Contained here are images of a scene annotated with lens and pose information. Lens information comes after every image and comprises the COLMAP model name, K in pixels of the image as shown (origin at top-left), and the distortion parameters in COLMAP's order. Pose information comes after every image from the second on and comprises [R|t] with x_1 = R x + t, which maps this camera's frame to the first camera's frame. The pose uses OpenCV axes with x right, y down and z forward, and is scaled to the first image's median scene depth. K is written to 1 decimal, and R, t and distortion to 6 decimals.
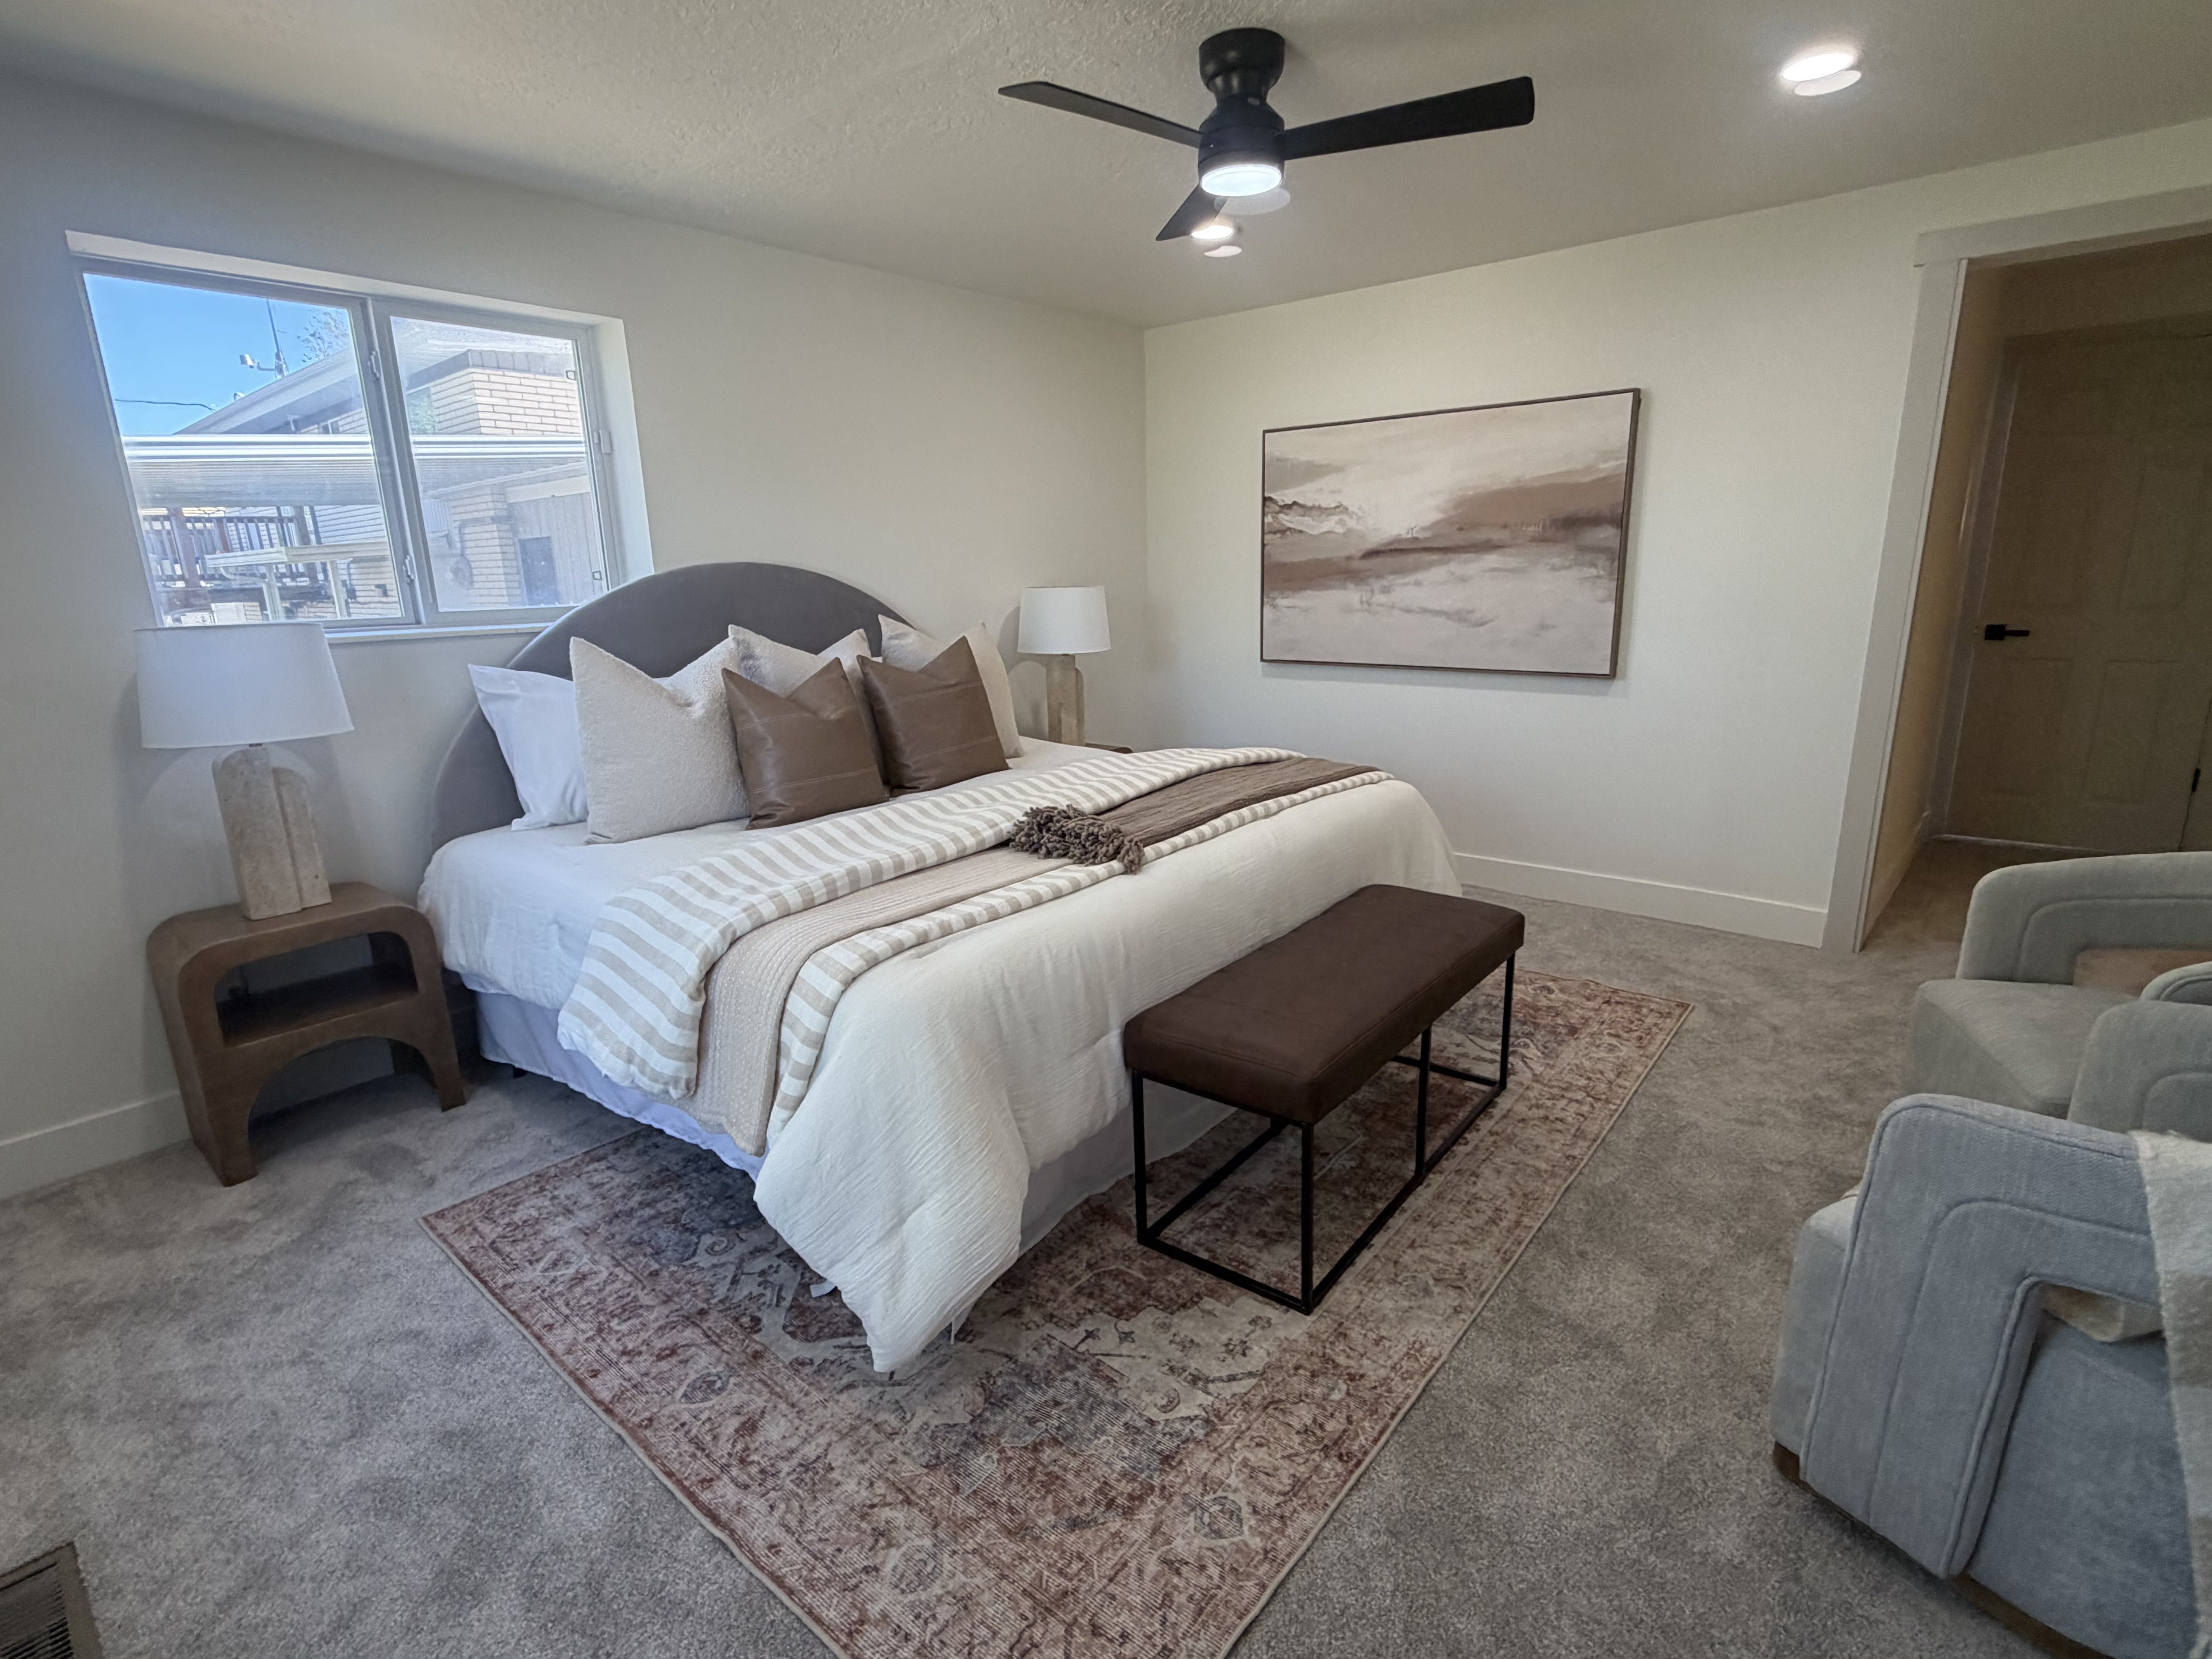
lens RADIAL K [[1072.8, 0, 1102.5], [0, 1072.8, 826.3], [0, 0, 1]] dist [-0.004221, -0.000211]
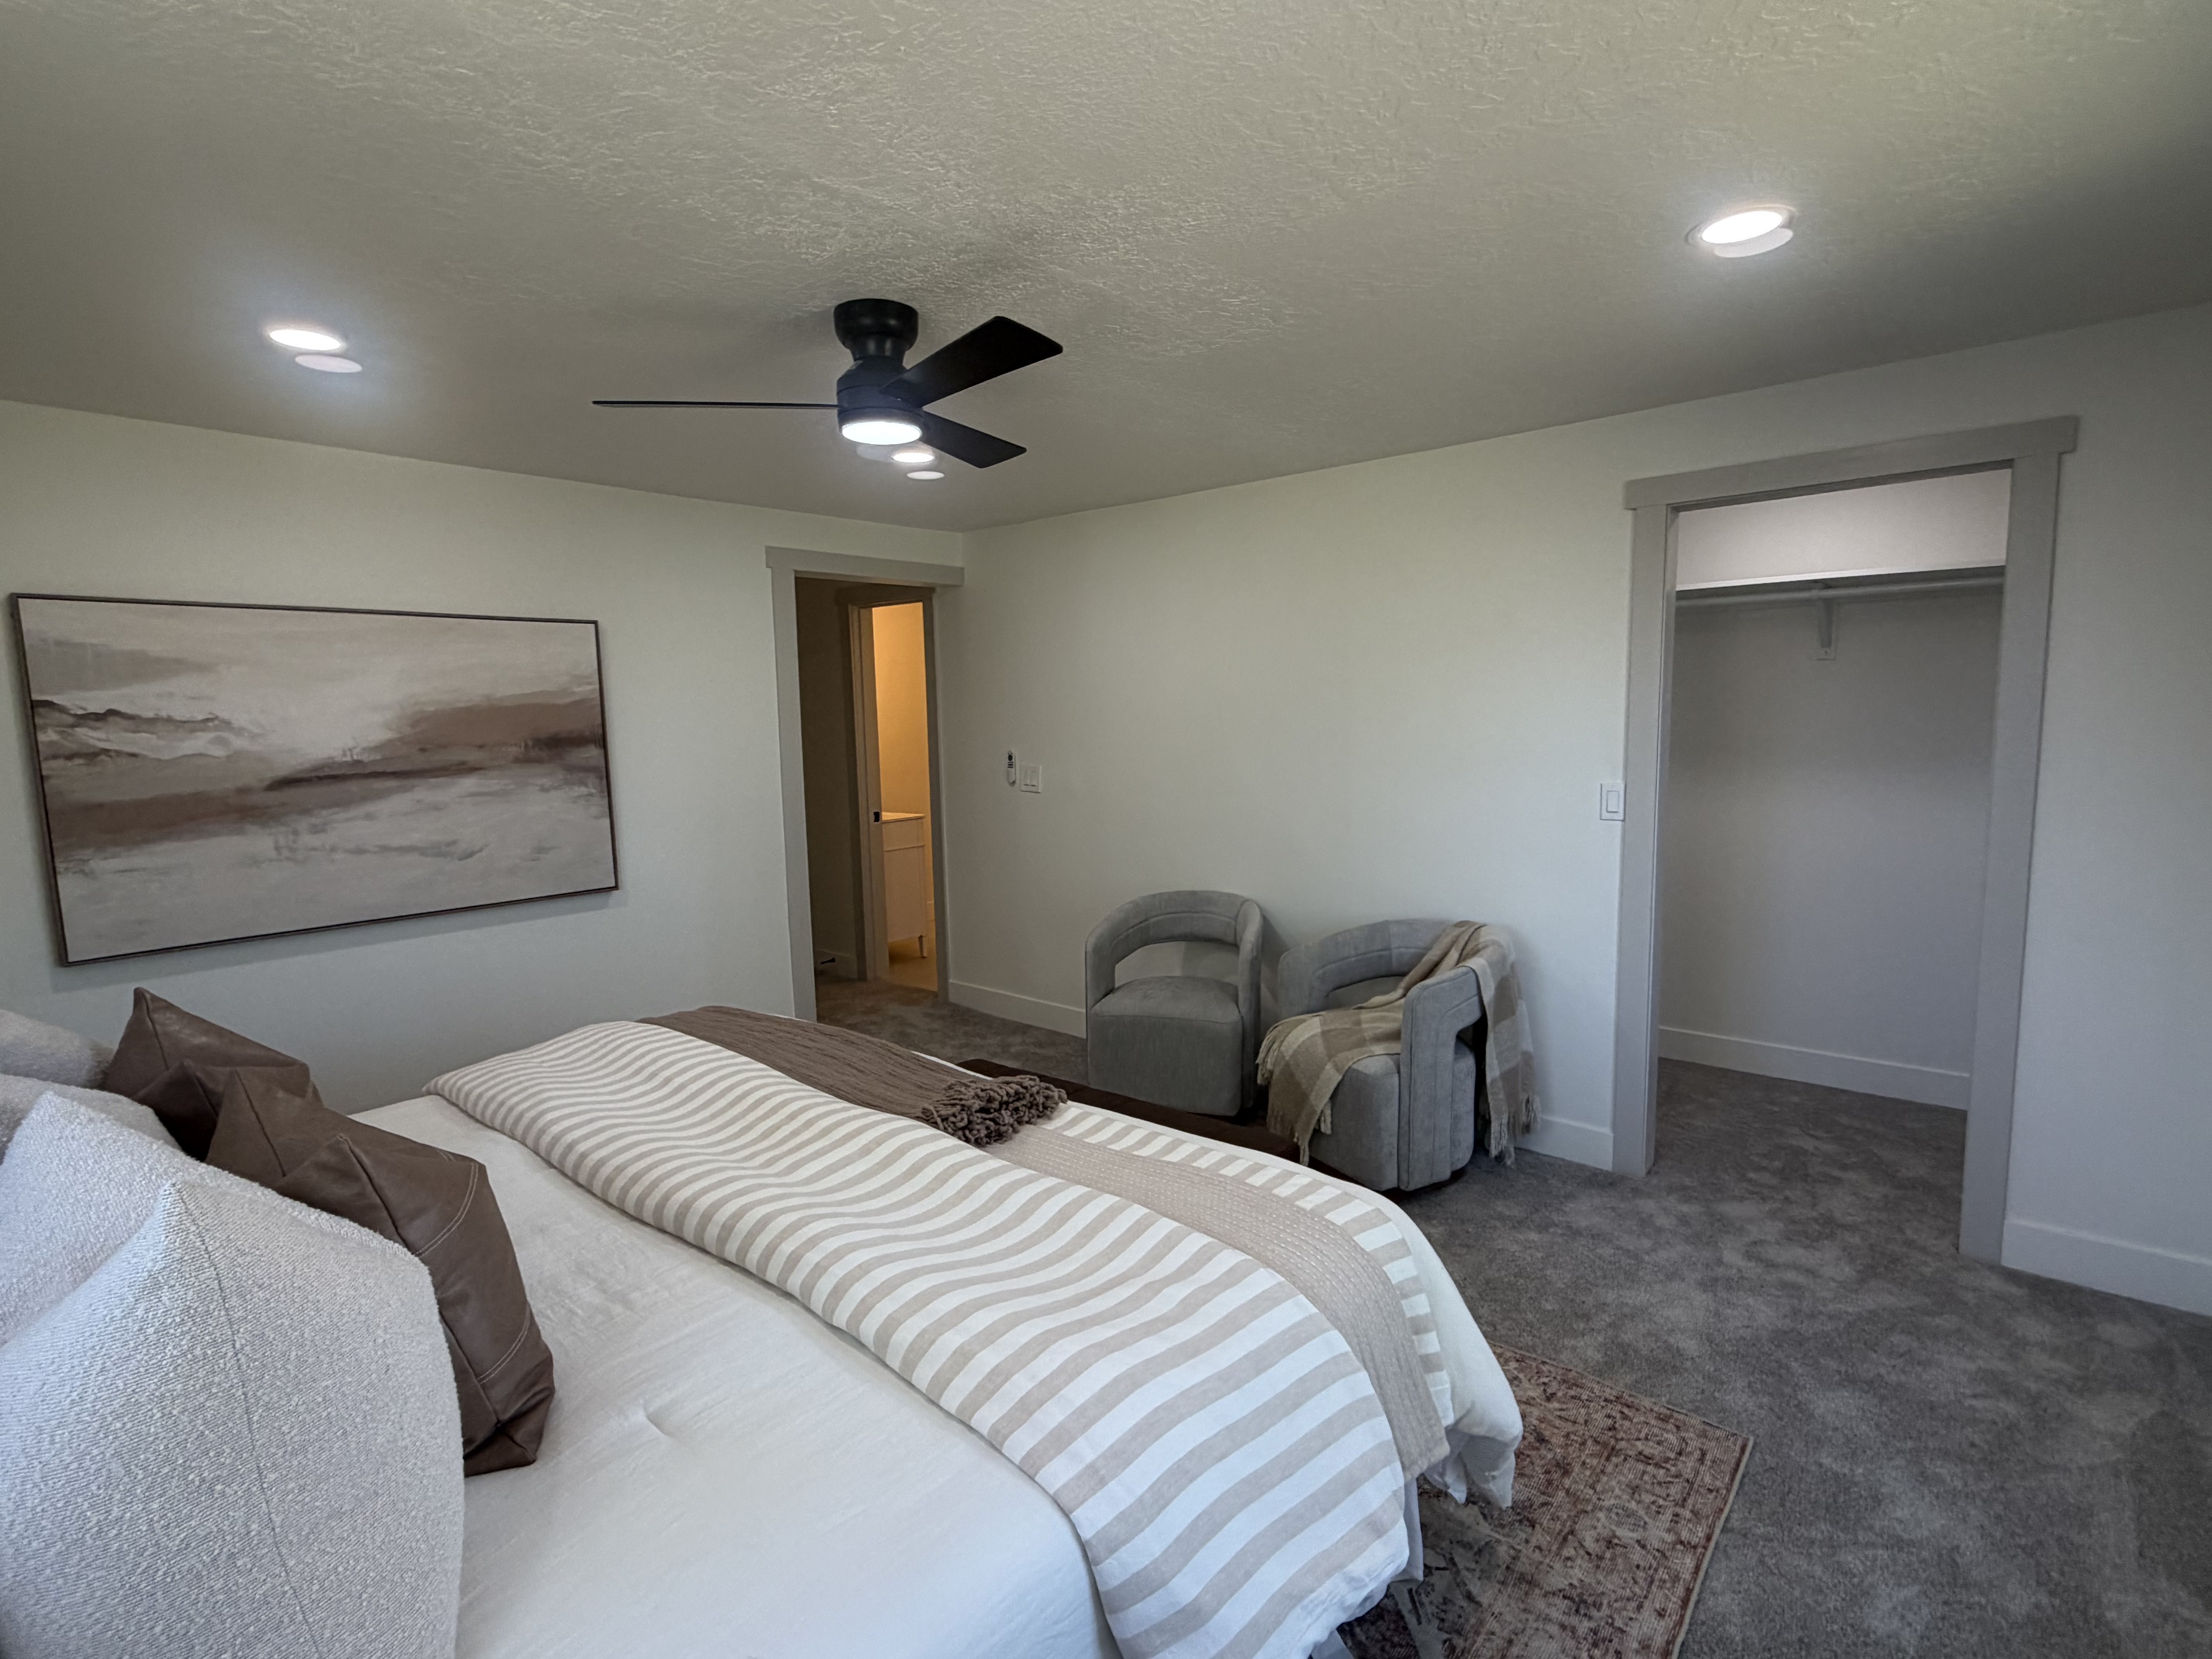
lens RADIAL K [[1072.8, 0, 1097.5], [0, 1072.8, 827.0], [0, 0, 1]] dist [-0.004221, -0.000211]
pose [[0.010607, -0.084105, 0.996400, -0.540191], [0.259979, 0.962421, 0.078470, -0.157781], [-0.965556, 0.258211, 0.032074, 0.511063]]
